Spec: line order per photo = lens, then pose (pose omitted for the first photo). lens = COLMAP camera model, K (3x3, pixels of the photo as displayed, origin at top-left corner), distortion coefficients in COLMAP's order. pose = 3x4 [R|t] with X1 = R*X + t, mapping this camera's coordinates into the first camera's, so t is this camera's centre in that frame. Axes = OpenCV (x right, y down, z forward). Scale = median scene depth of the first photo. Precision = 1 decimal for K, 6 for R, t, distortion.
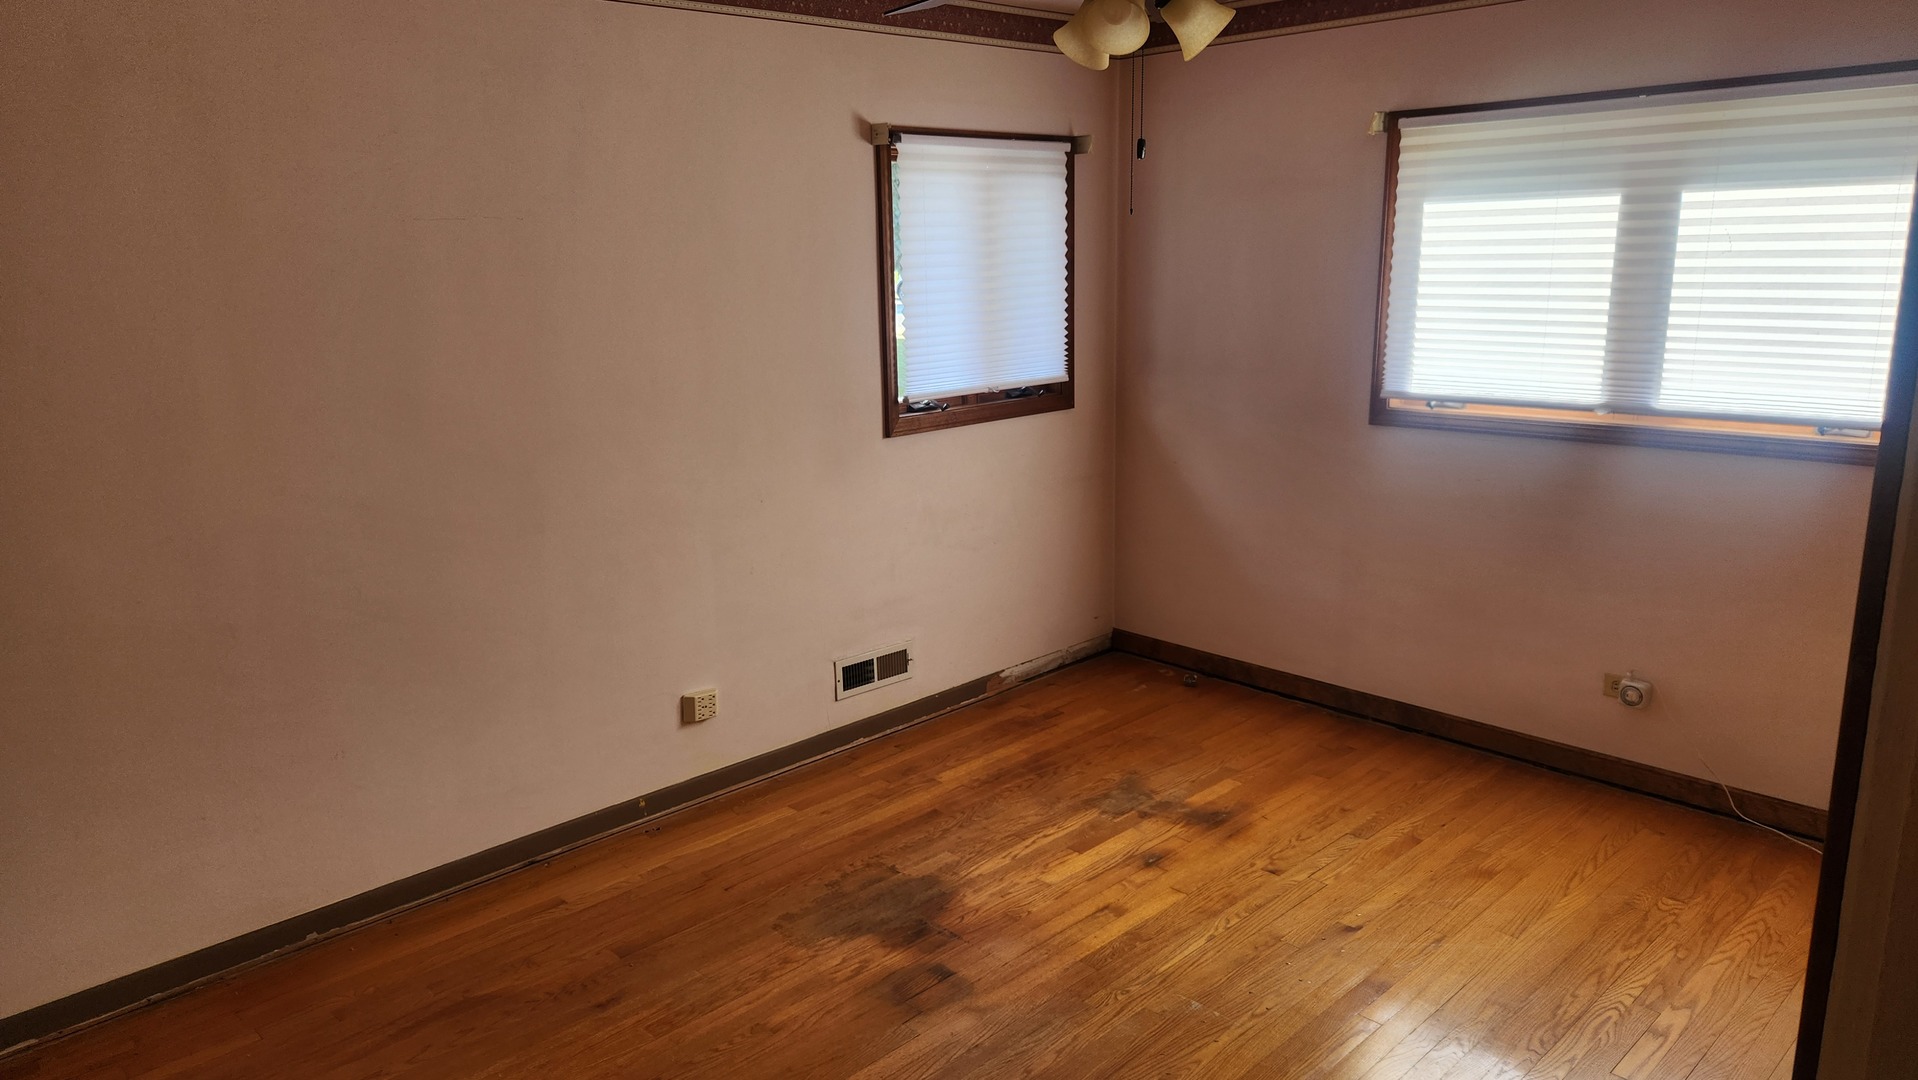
lens RADIAL K [[1292.6, 0, 959.0], [0, 1292.6, 540.0], [0, 0, 1]] dist [0.060239, -0.001574]
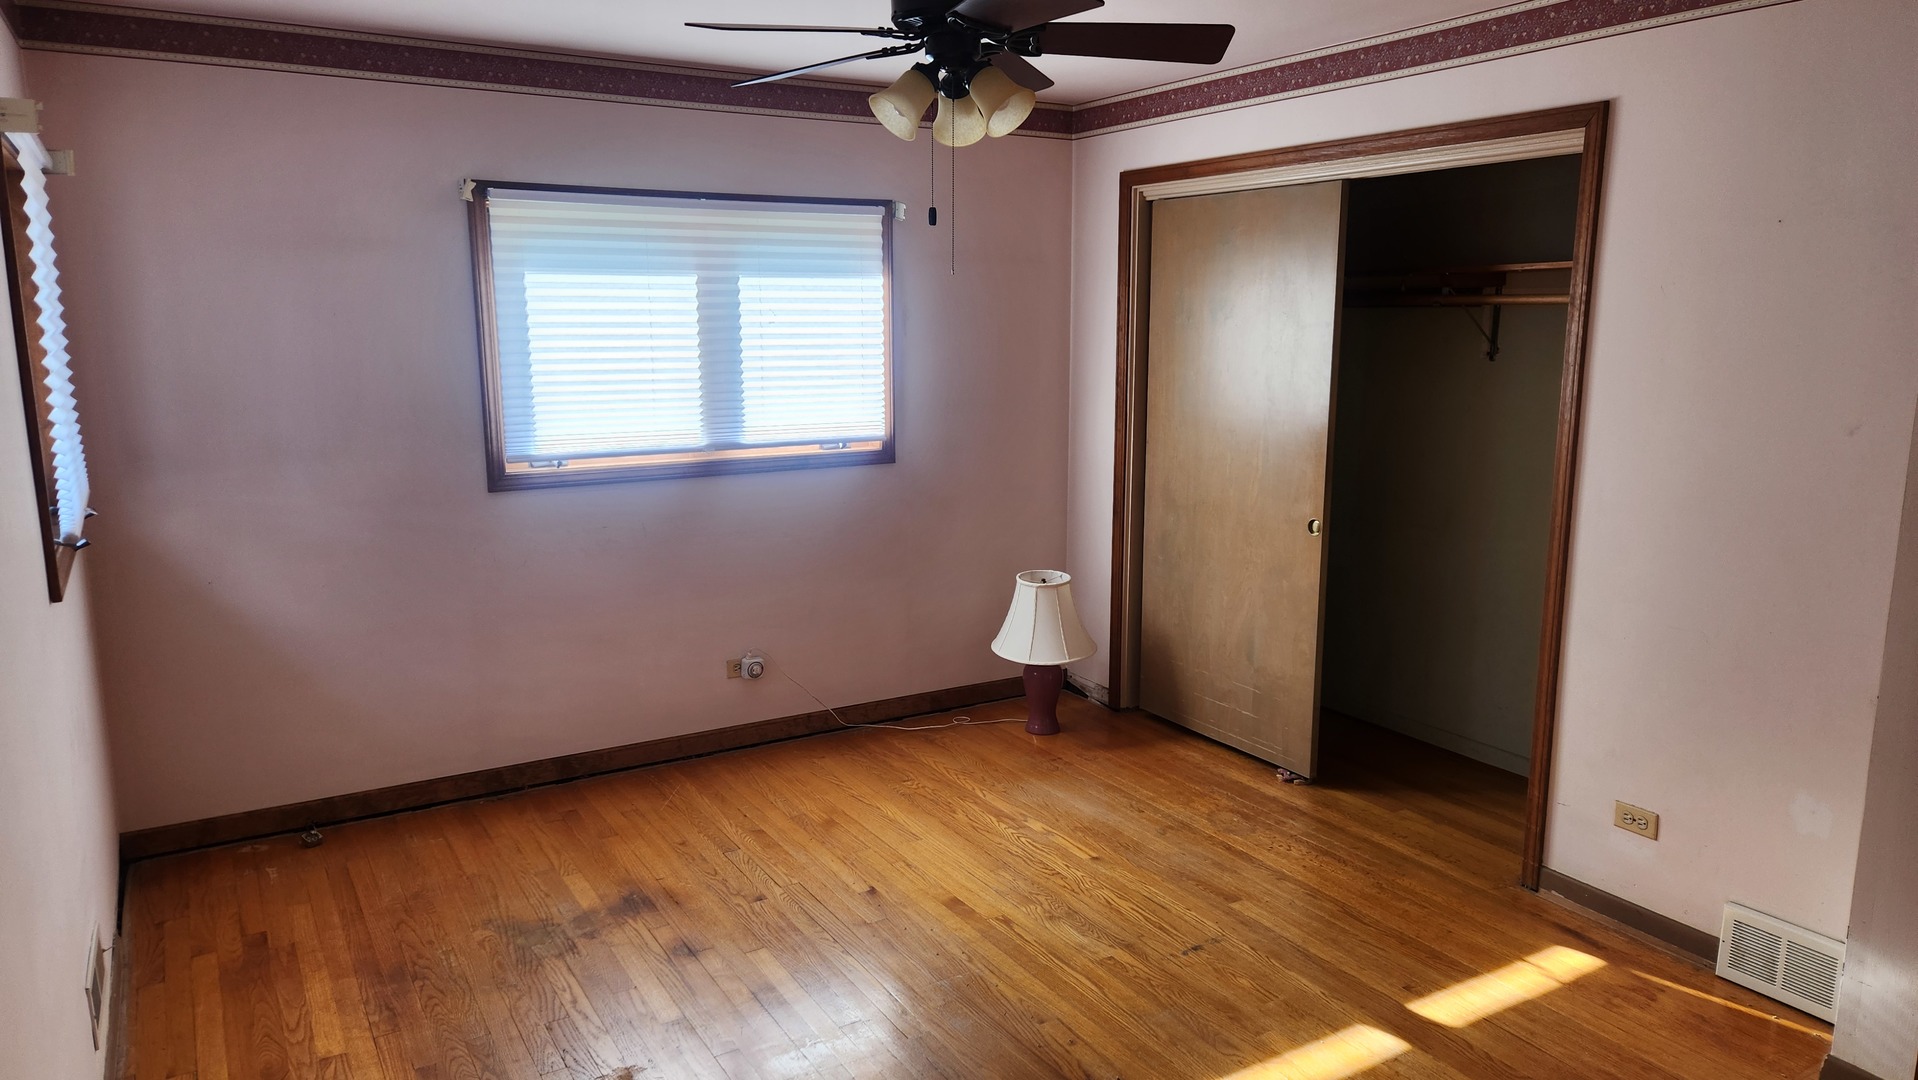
lens RADIAL K [[1292.6, 0, 959.0], [0, 1292.6, 540.0], [0, 0, 1]] dist [0.060239, -0.001574]
pose [[0.228430, -0.159041, 0.960482, -0.610276], [0.212474, 0.970929, 0.110238, -0.097010], [-0.950092, 0.178895, 0.255582, 0.466480]]
